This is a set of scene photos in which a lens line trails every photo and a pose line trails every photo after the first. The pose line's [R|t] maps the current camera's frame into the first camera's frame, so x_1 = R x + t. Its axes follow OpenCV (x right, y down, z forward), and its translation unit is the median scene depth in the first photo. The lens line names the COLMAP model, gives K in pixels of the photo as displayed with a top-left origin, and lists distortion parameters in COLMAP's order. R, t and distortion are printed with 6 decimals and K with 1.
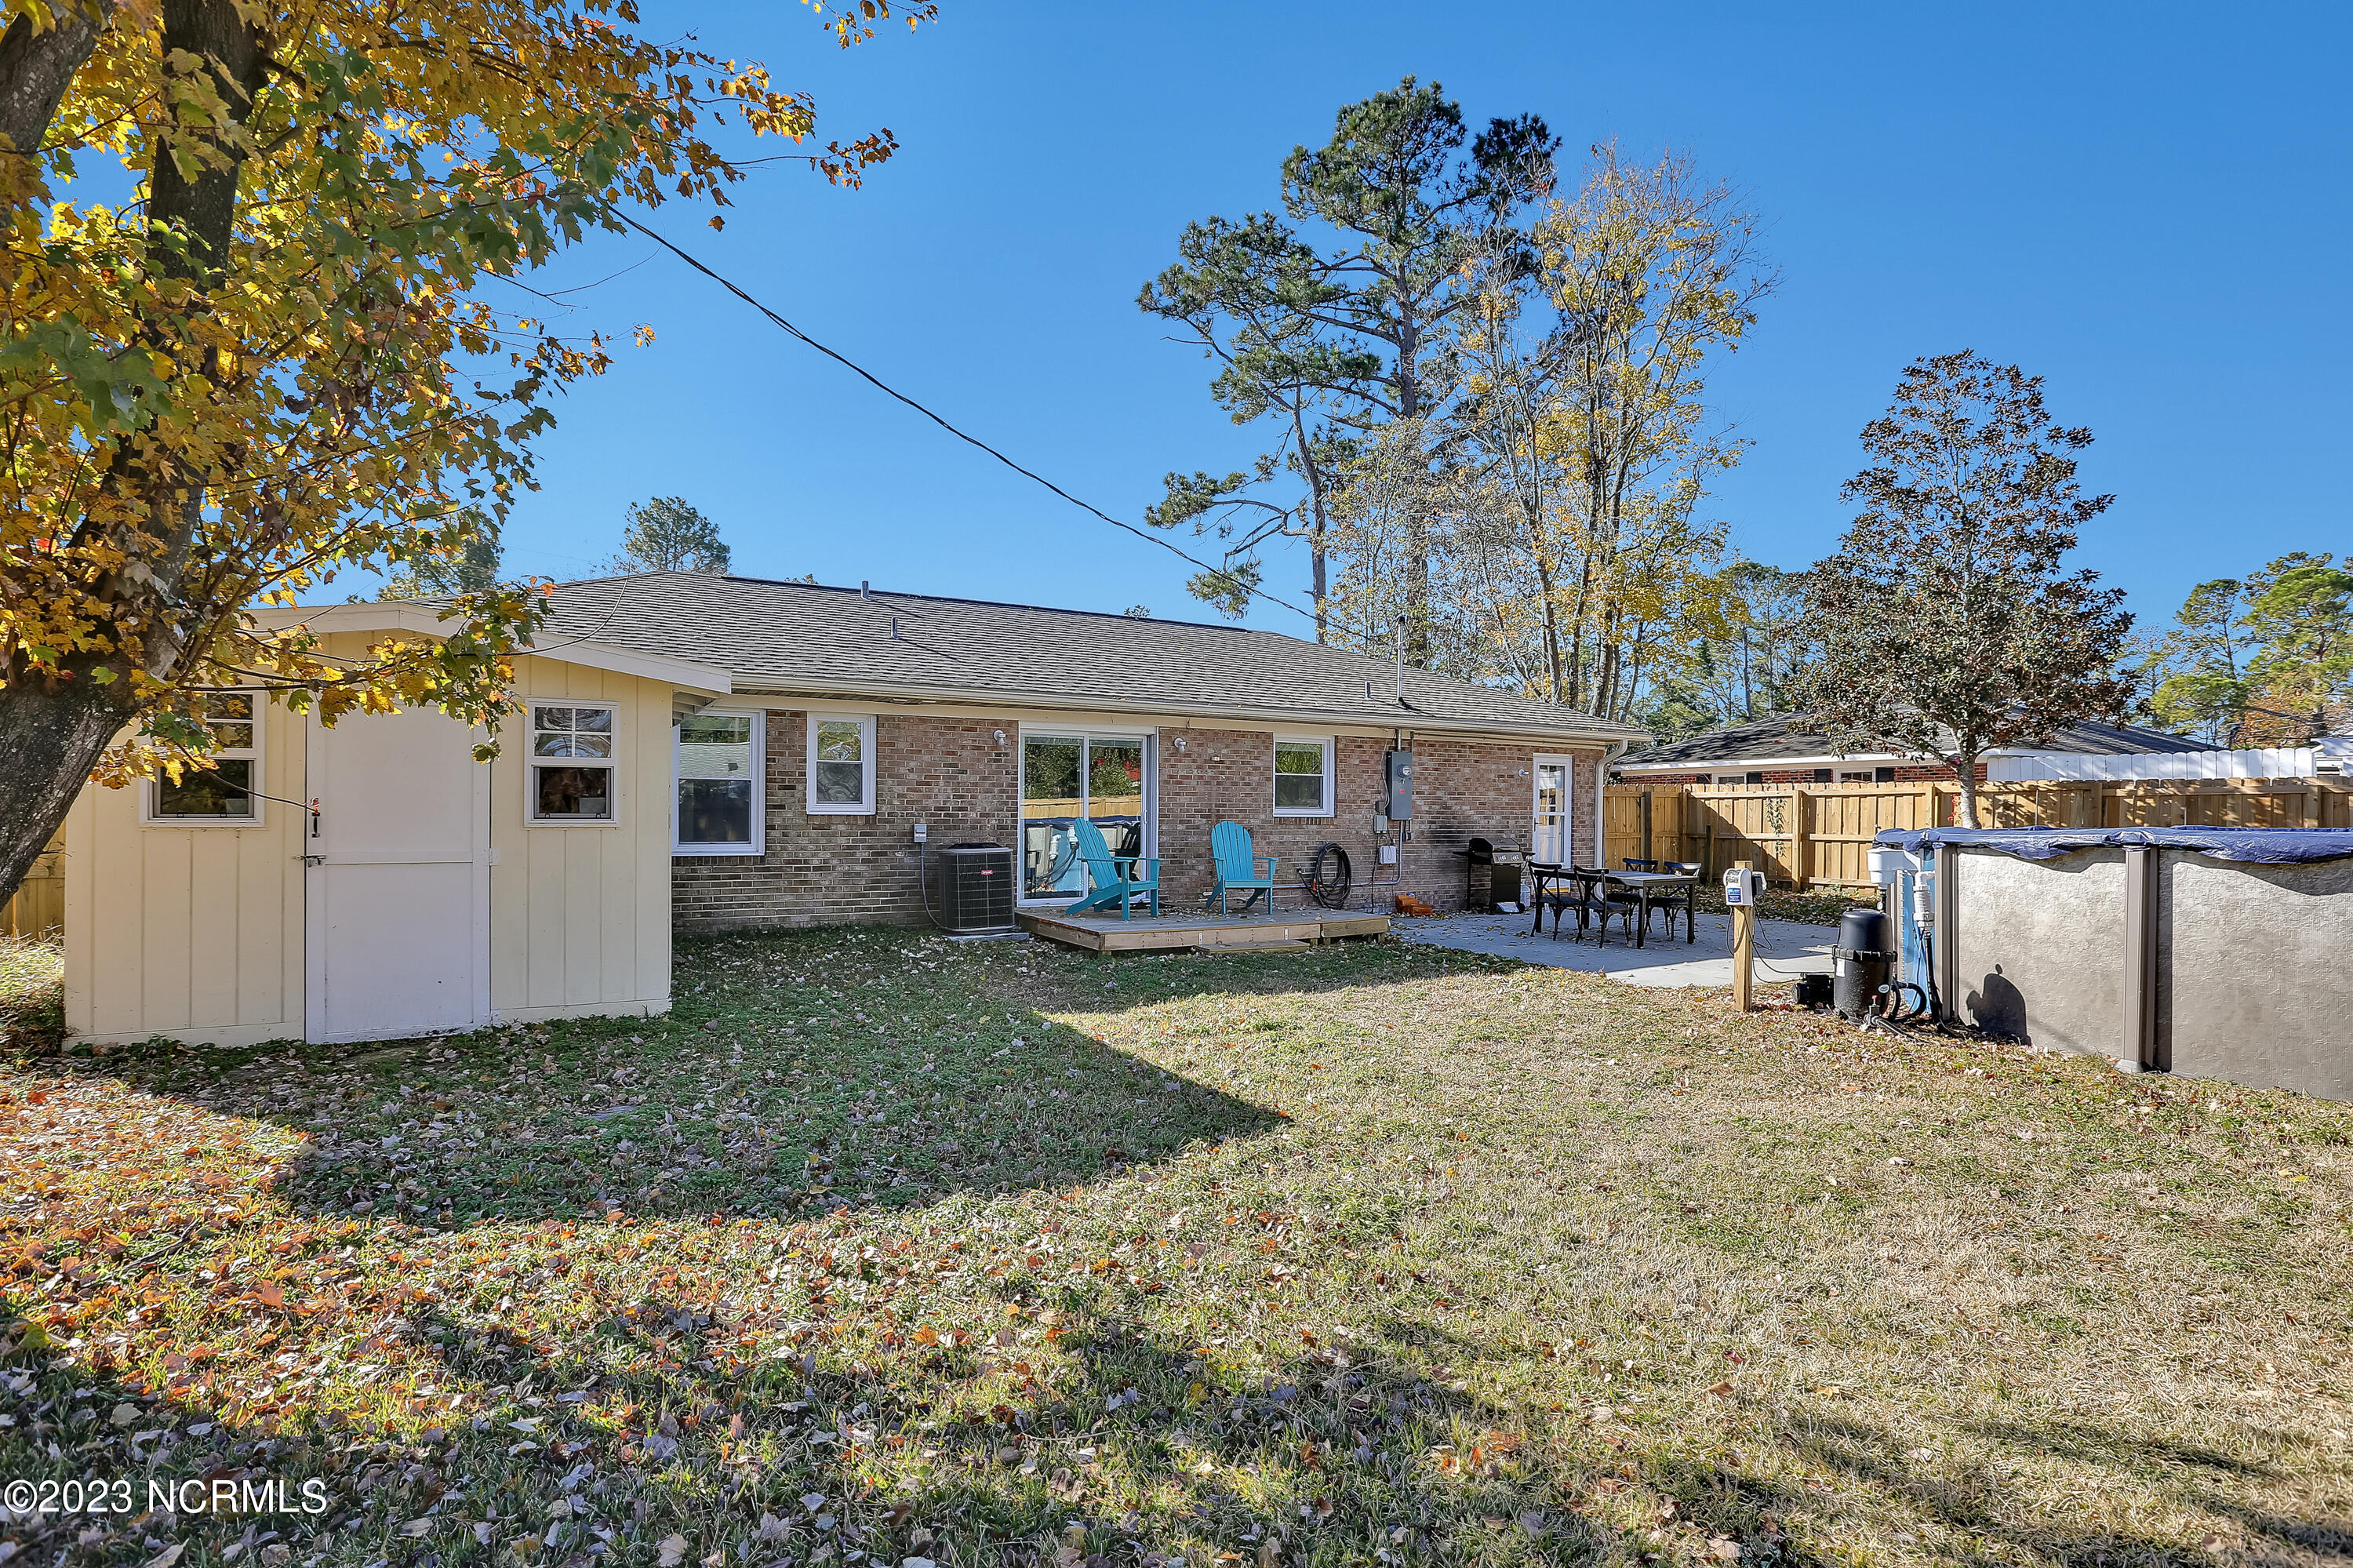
lens RADIAL K [[1127.4, 0, 1192.8], [0, 1127.4, 822.3], [0, 0, 1]] dist [-0.021783, 0.001229]
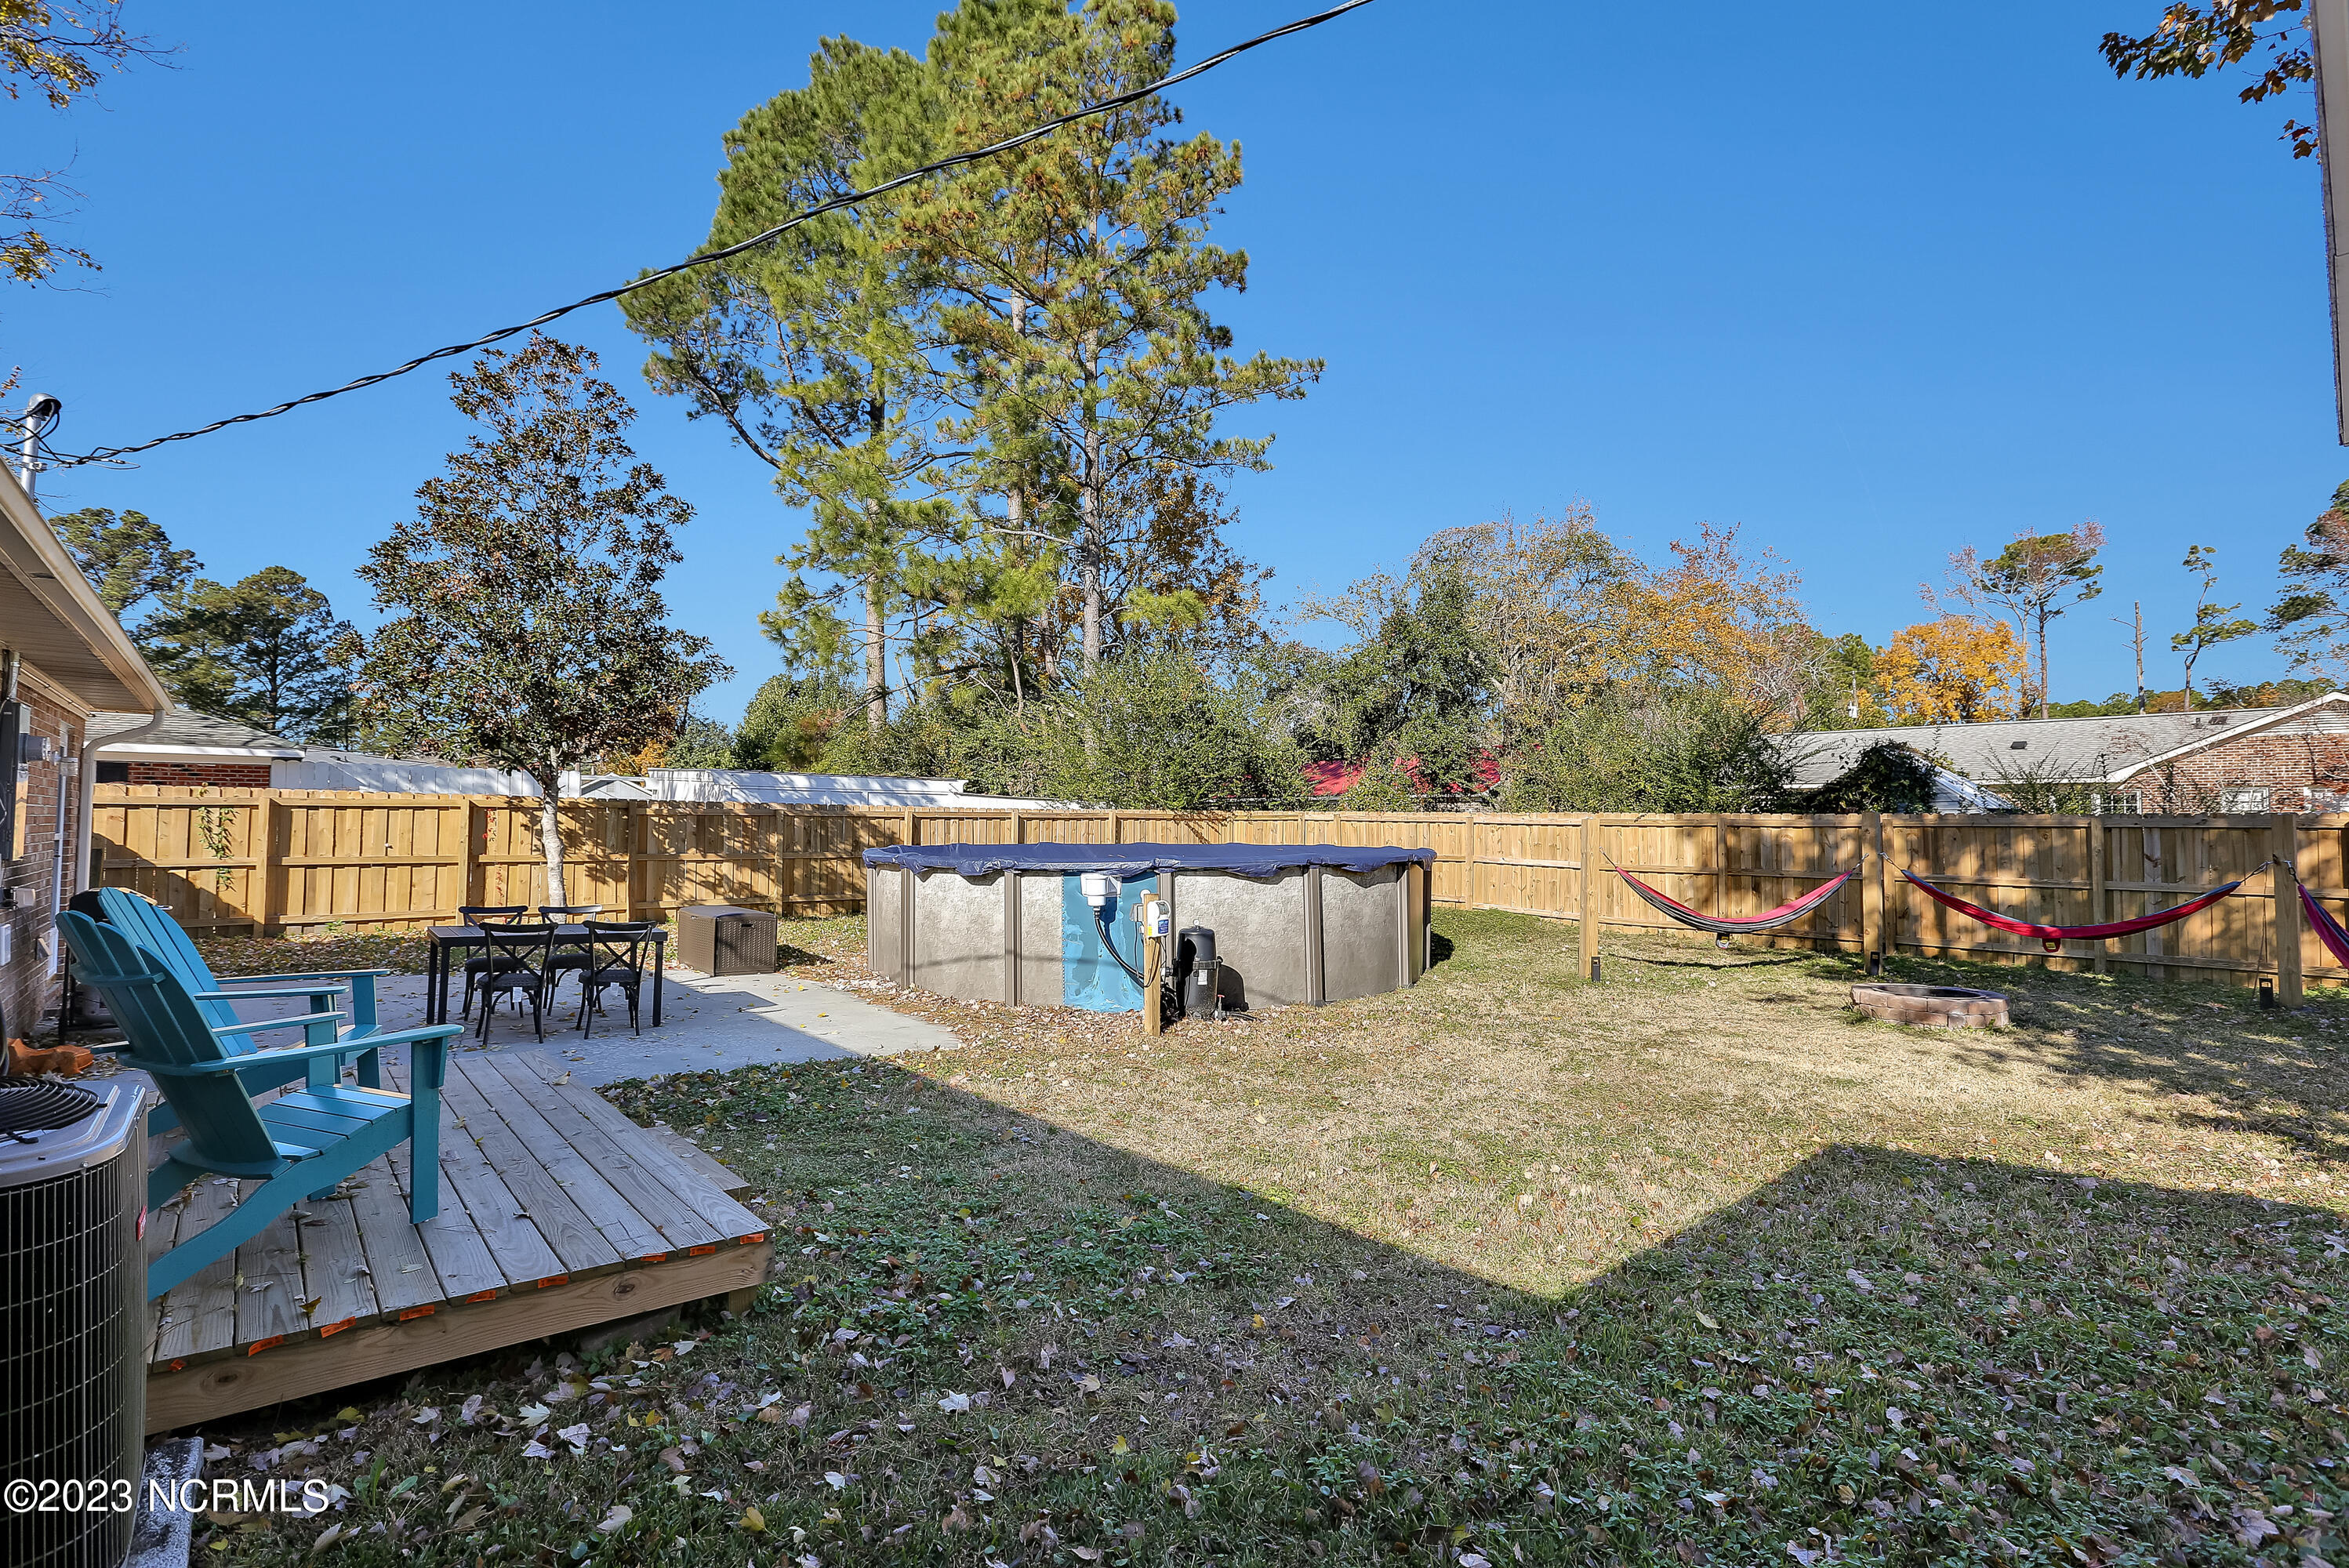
lens RADIAL K [[1101.8, 0, 1177.3], [0, 1101.8, 796.8], [0, 0, 1]] dist [-0.029754, 0.000827]
pose [[-0.175059, 0.020087, 0.984353, -0.315691], [-0.002799, 0.999778, -0.020899, -0.020139], [-0.984554, -0.006413, -0.174964, 0.681192]]
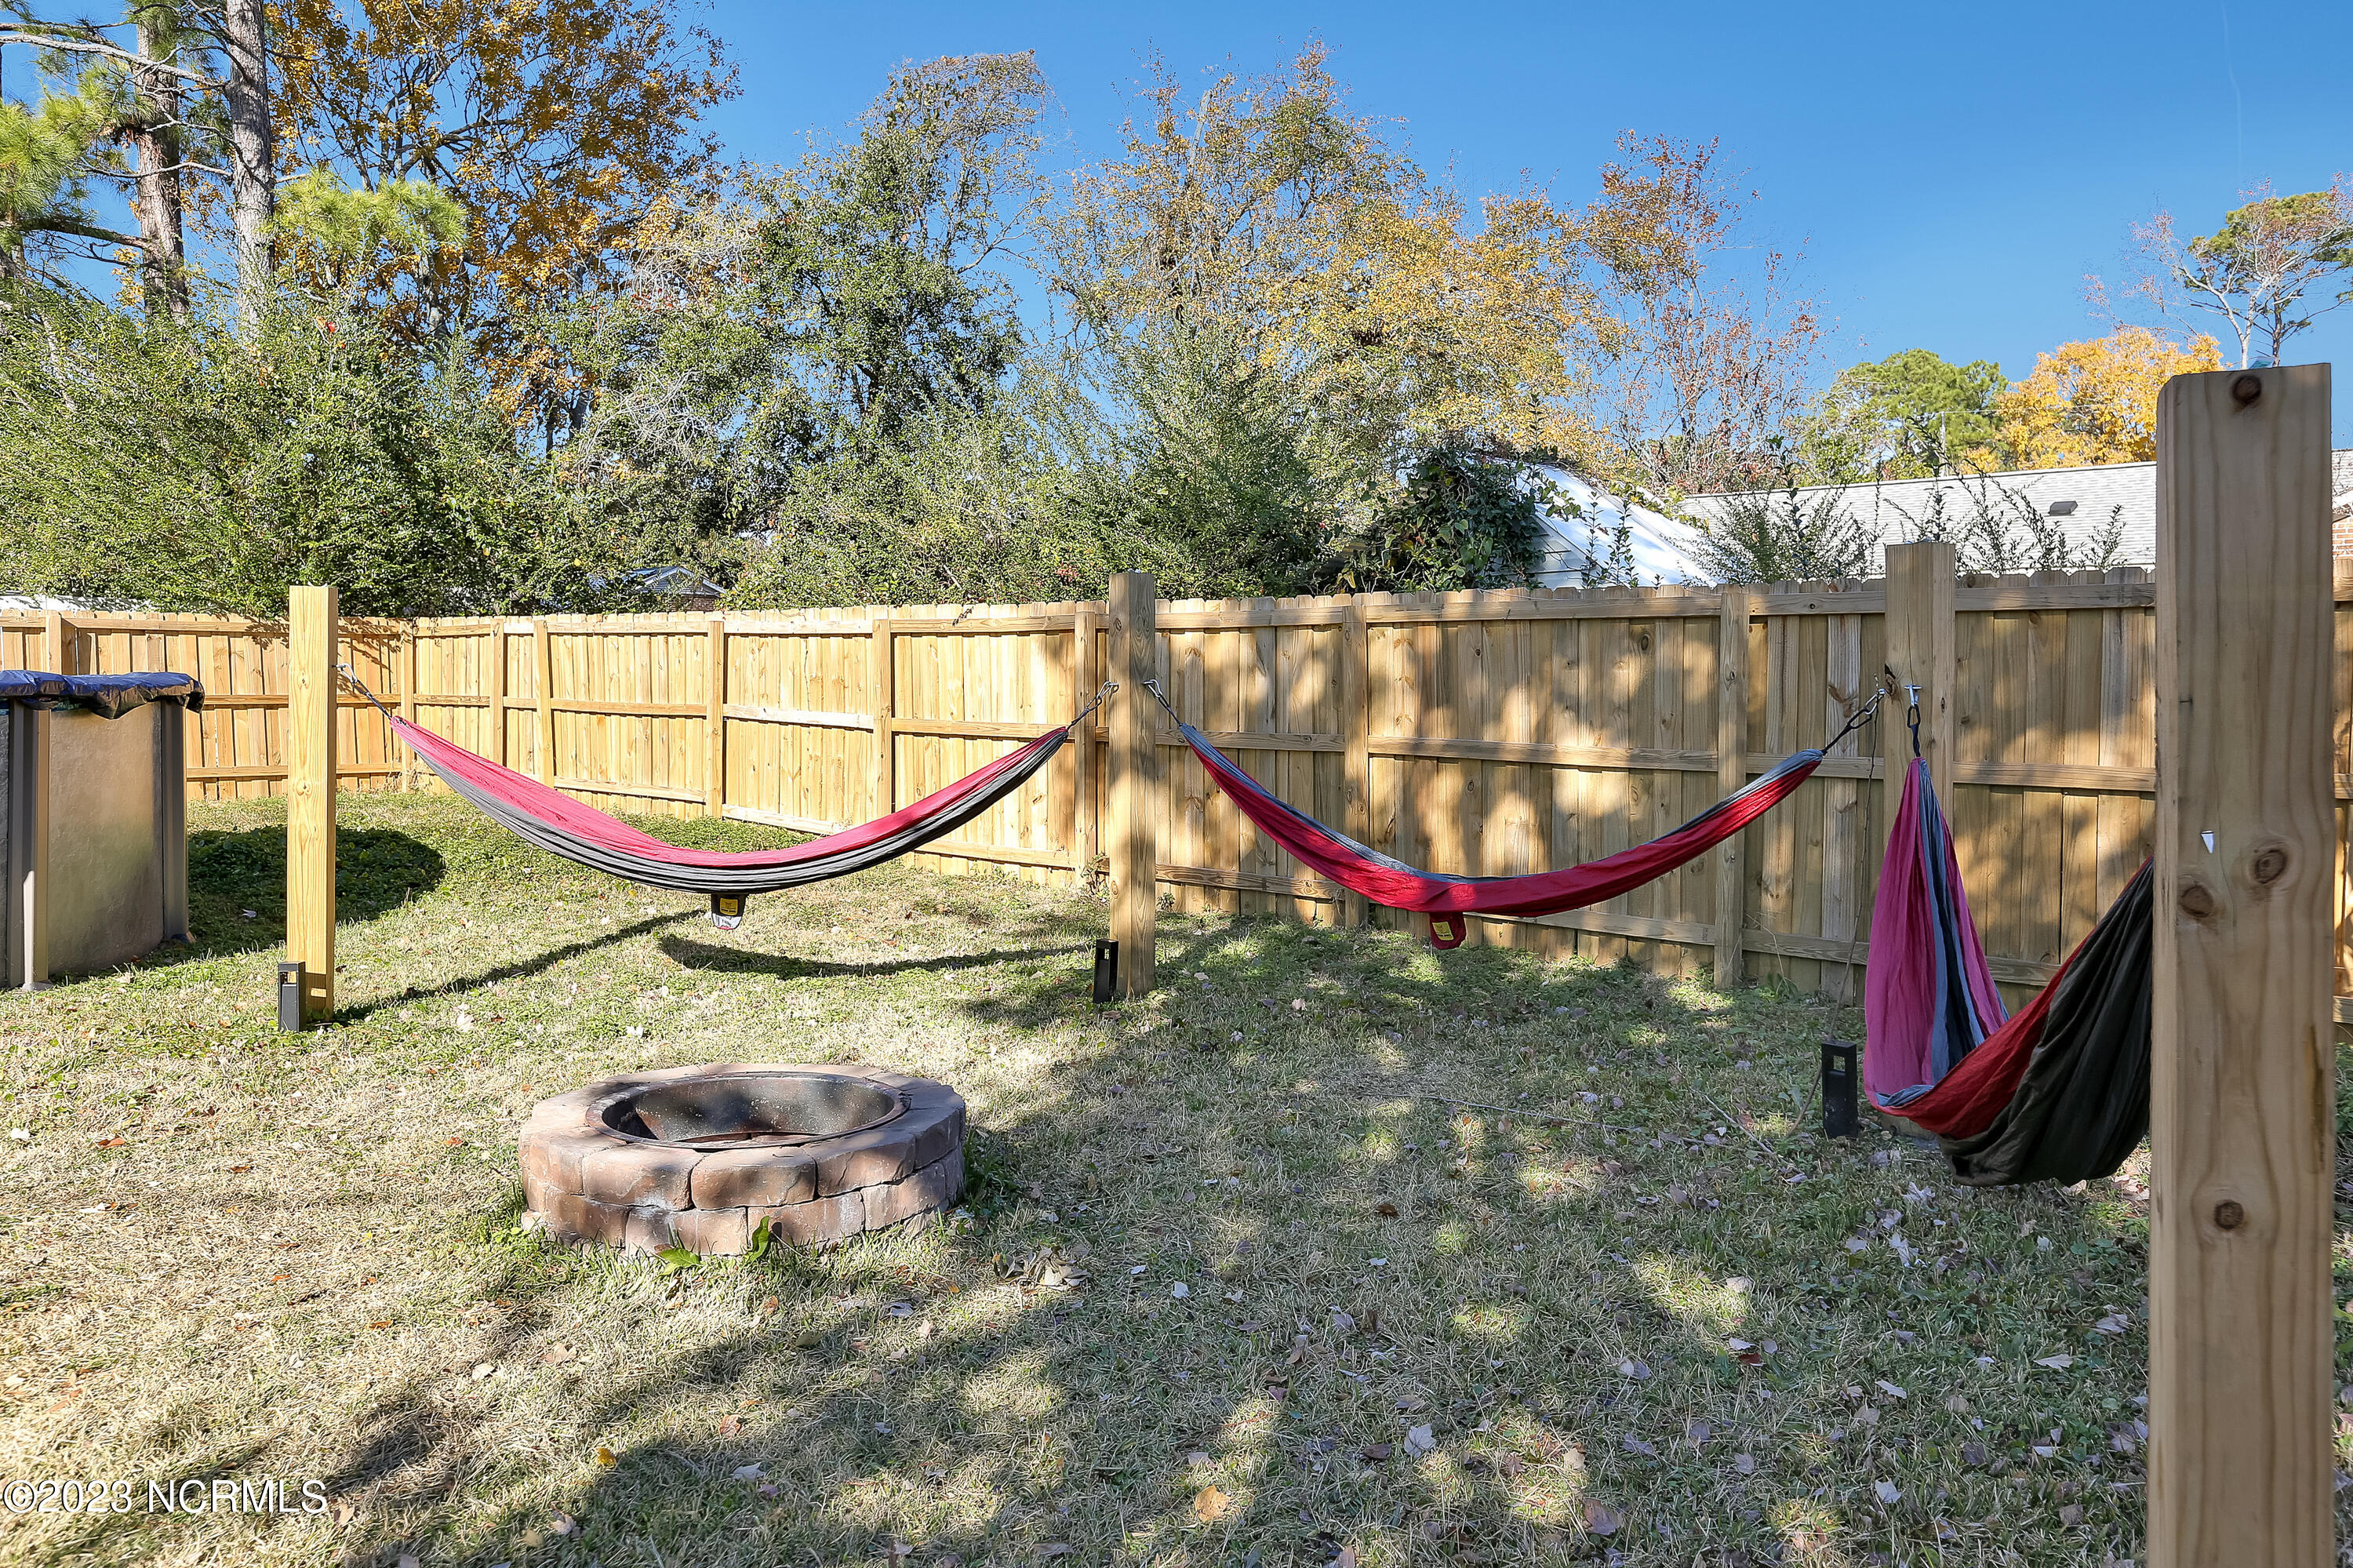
lens RADIAL K [[1713.0, 0, 1177.2], [0, 1713.0, 724.9], [0, 0, 1]] dist [-0.011992, 0.036825]
pose [[-0.253103, -0.033118, 0.966872, -0.066501], [-0.003816, 0.999440, 0.033234, 0.000726], [-0.967432, 0.004722, -0.253088, 0.113438]]
